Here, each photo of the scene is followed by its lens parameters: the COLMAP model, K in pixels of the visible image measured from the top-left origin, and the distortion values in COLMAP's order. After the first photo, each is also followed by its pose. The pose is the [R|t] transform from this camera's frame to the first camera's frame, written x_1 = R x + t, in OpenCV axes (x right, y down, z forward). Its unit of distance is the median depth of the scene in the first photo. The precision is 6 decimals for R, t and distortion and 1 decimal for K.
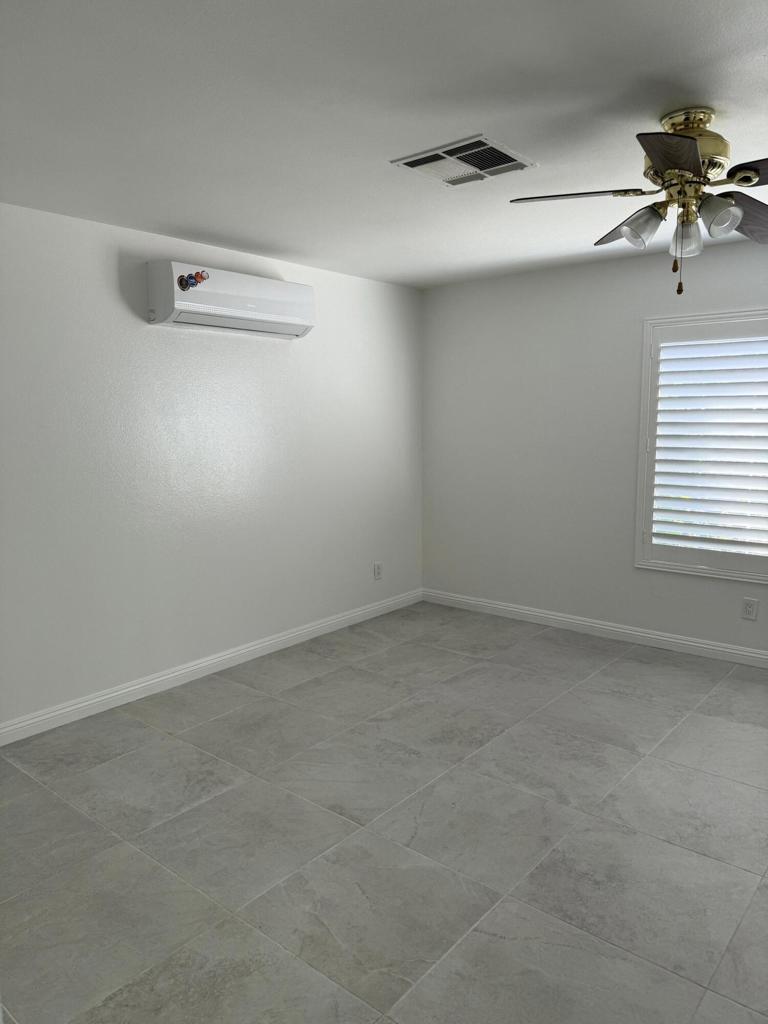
lens RADIAL K [[721.6, 0, 386.2], [0, 721.6, 516.8], [0, 0, 1]] dist [-0.000030, -0.002201]
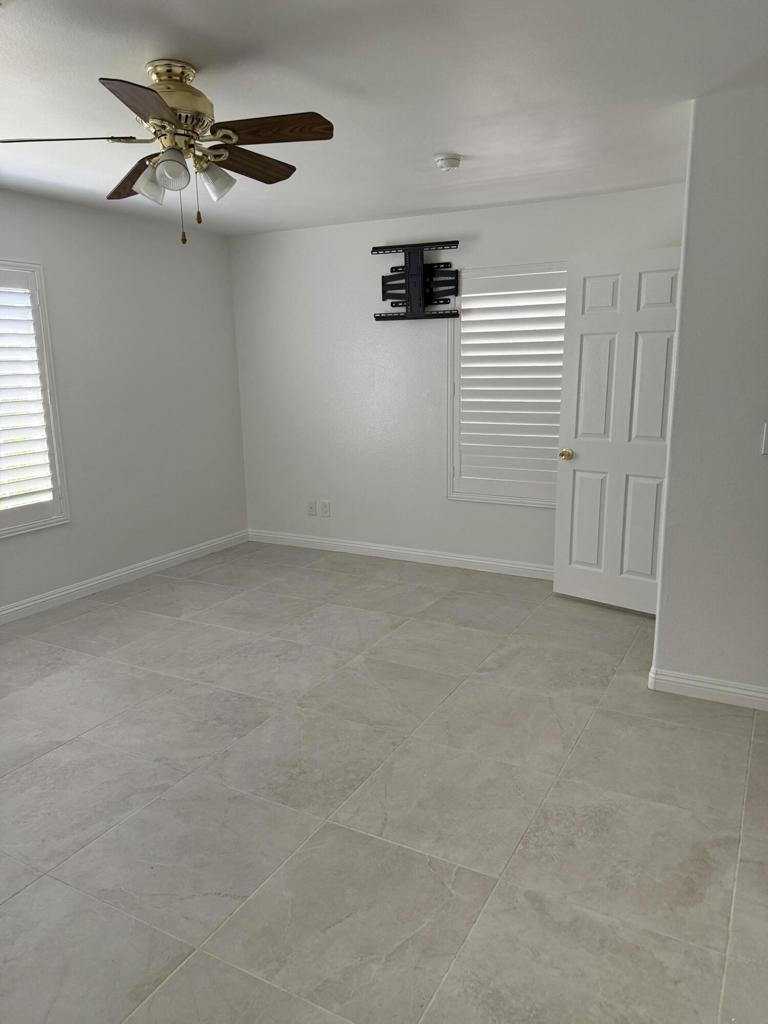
lens RADIAL K [[721.6, 0, 386.2], [0, 721.6, 516.8], [0, 0, 1]] dist [-0.000030, -0.002201]
pose [[-0.174577, -0.205390, 0.962984, -0.790764], [0.165476, 0.957973, 0.234320, -0.133039], [-0.970639, 0.200257, -0.133253, 0.997973]]
